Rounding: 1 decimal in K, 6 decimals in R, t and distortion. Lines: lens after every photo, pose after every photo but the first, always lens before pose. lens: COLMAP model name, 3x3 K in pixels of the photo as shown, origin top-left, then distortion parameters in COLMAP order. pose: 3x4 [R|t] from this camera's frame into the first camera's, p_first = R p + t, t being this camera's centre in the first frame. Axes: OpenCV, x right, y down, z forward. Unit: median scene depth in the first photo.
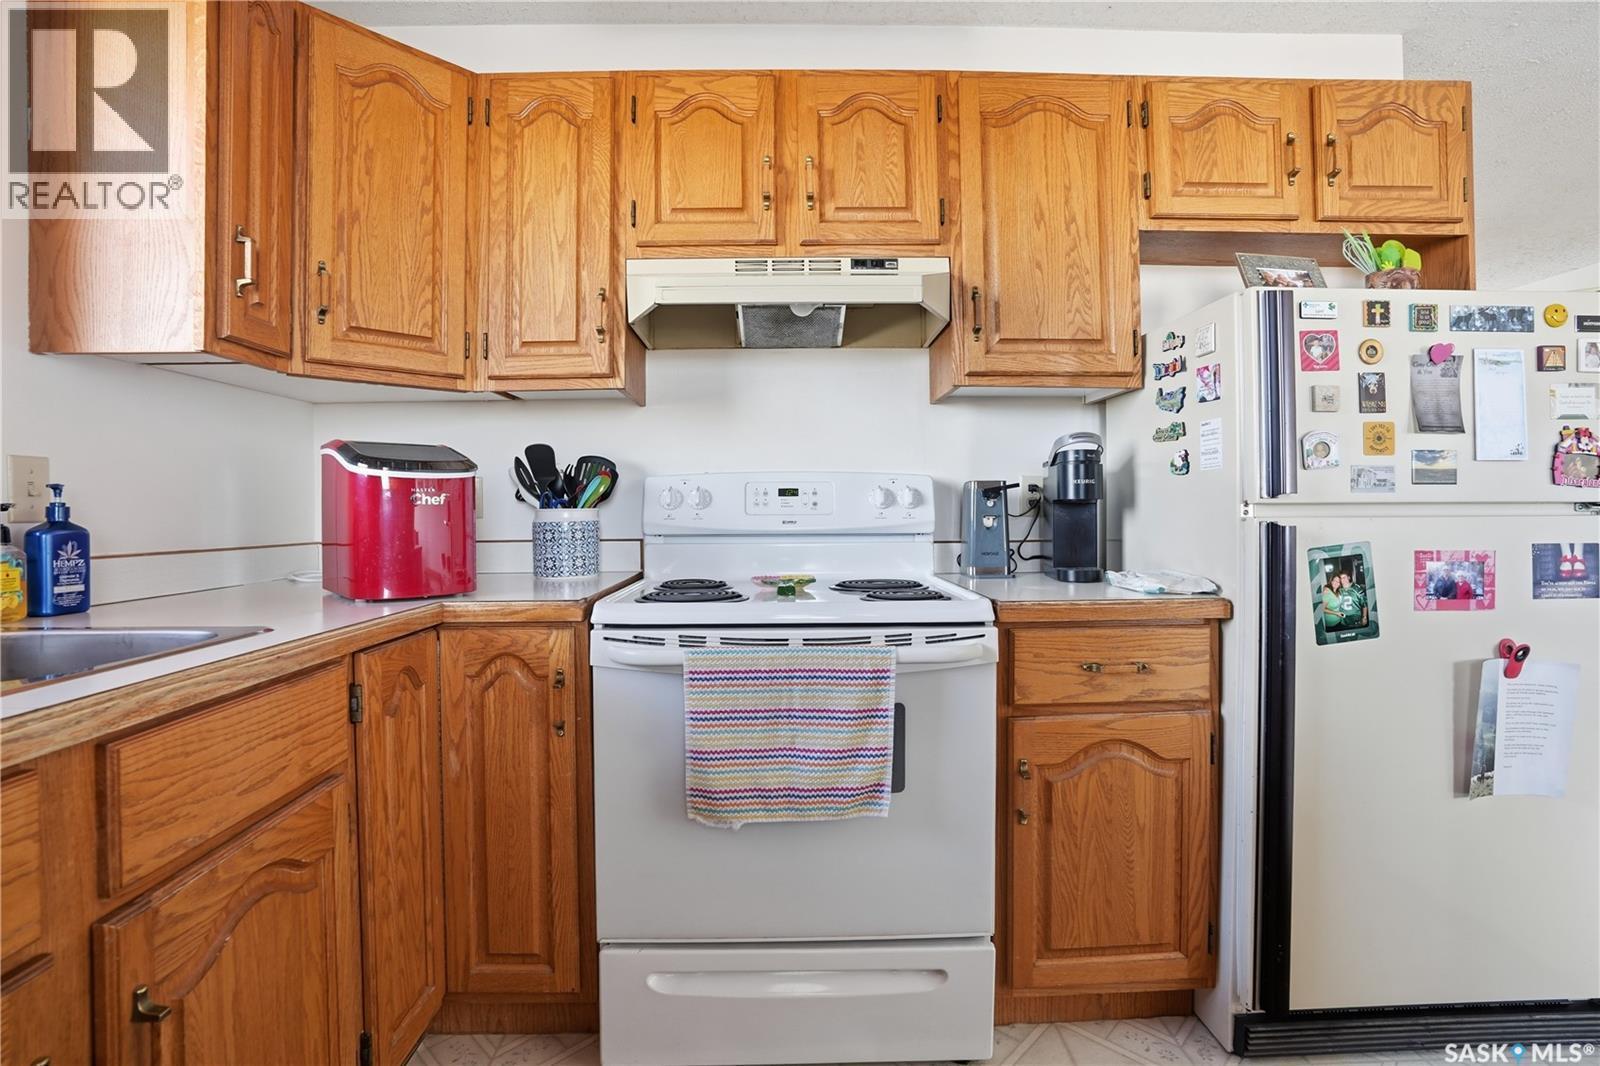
lens RADIAL K [[751.8, 0, 798.9], [0, 751.8, 512.4], [0, 0, 1]] dist [-0.047546, 0.013553]
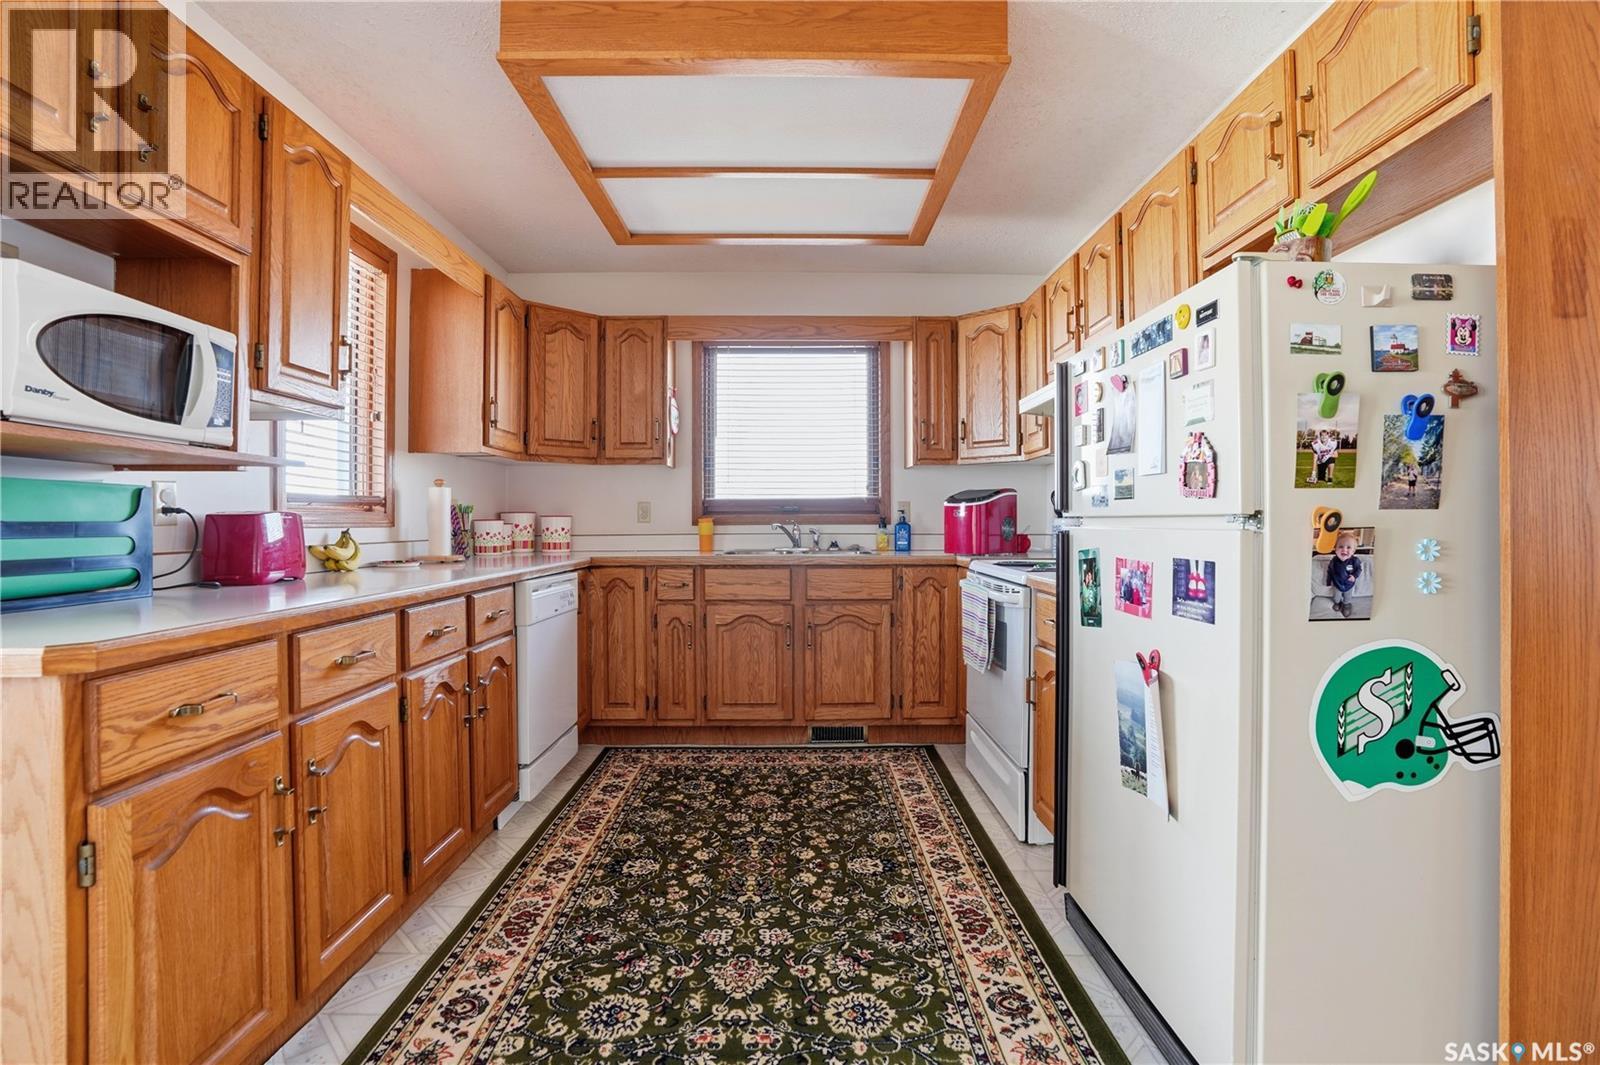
lens RADIAL K [[751.8, 0, 800.2], [0, 751.8, 524.7], [0, 0, 1]] dist [-0.047546, 0.013553]
pose [[-0.011682, 0.011454, -0.999866, 2.022464], [-0.001476, 0.999933, 0.011472, -0.012077], [0.999931, 0.001610, -0.011665, 0.515217]]
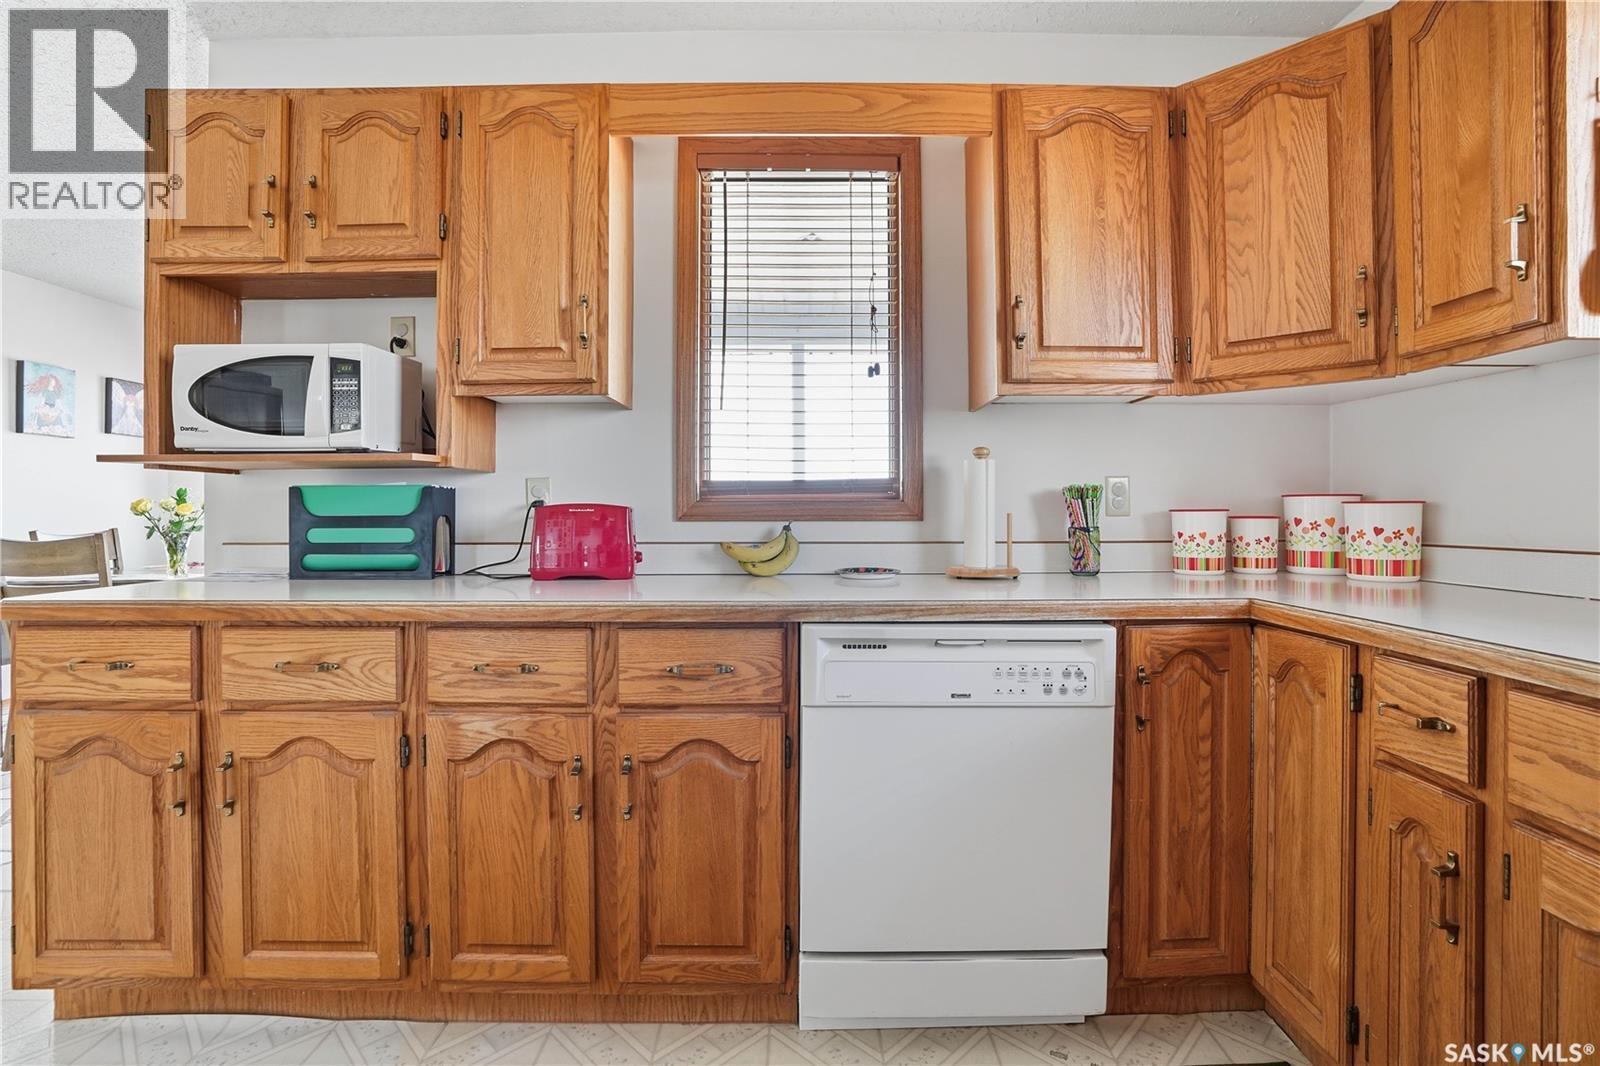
lens RADIAL K [[751.8, 0, 794.3], [0, 751.8, 505.2], [0, 0, 1]] dist [-0.047546, 0.013553]
pose [[-0.999859, 0.009662, 0.013746, 0.207906], [0.009625, 0.999950, -0.002723, -0.010783], [-0.013771, -0.002591, -0.999902, 0.838584]]
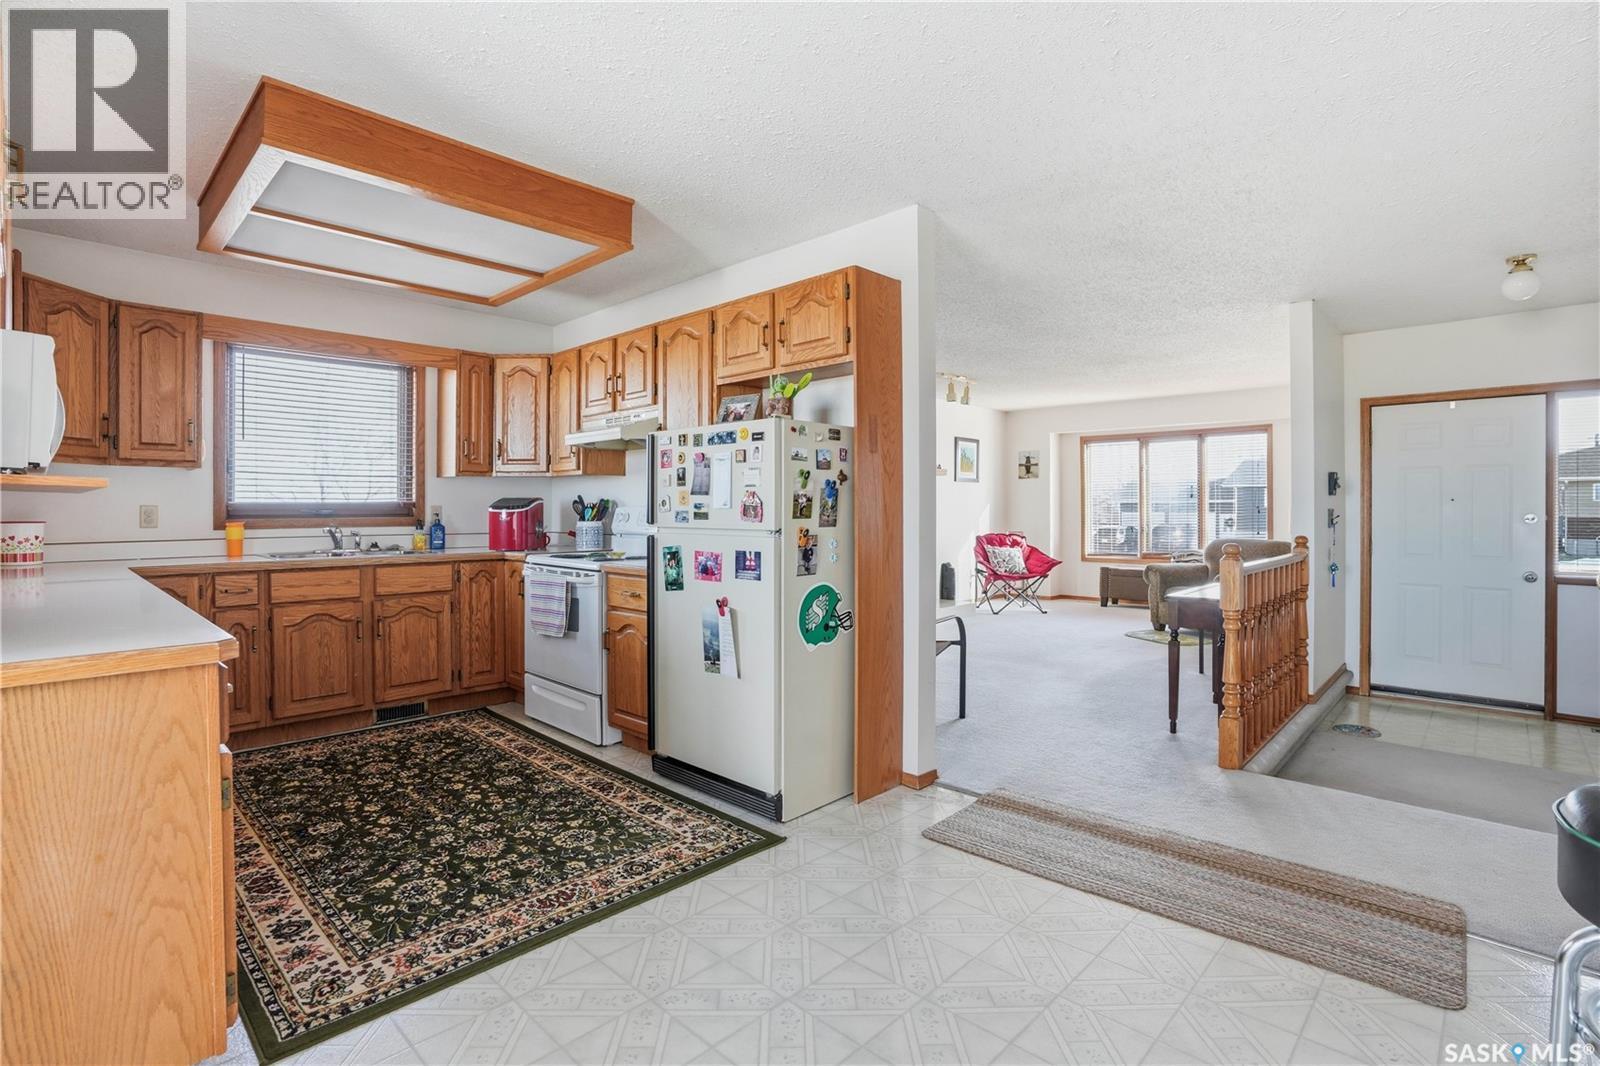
lens RADIAL K [[751.8, 0, 804.1], [0, 751.8, 518.2], [0, 0, 1]] dist [-0.047546, 0.013553]
pose [[0.708879, 0.015867, -0.705152, 2.593241], [-0.008255, 0.999865, 0.014199, -0.075067], [0.705282, -0.004244, 0.708914, -0.315501]]
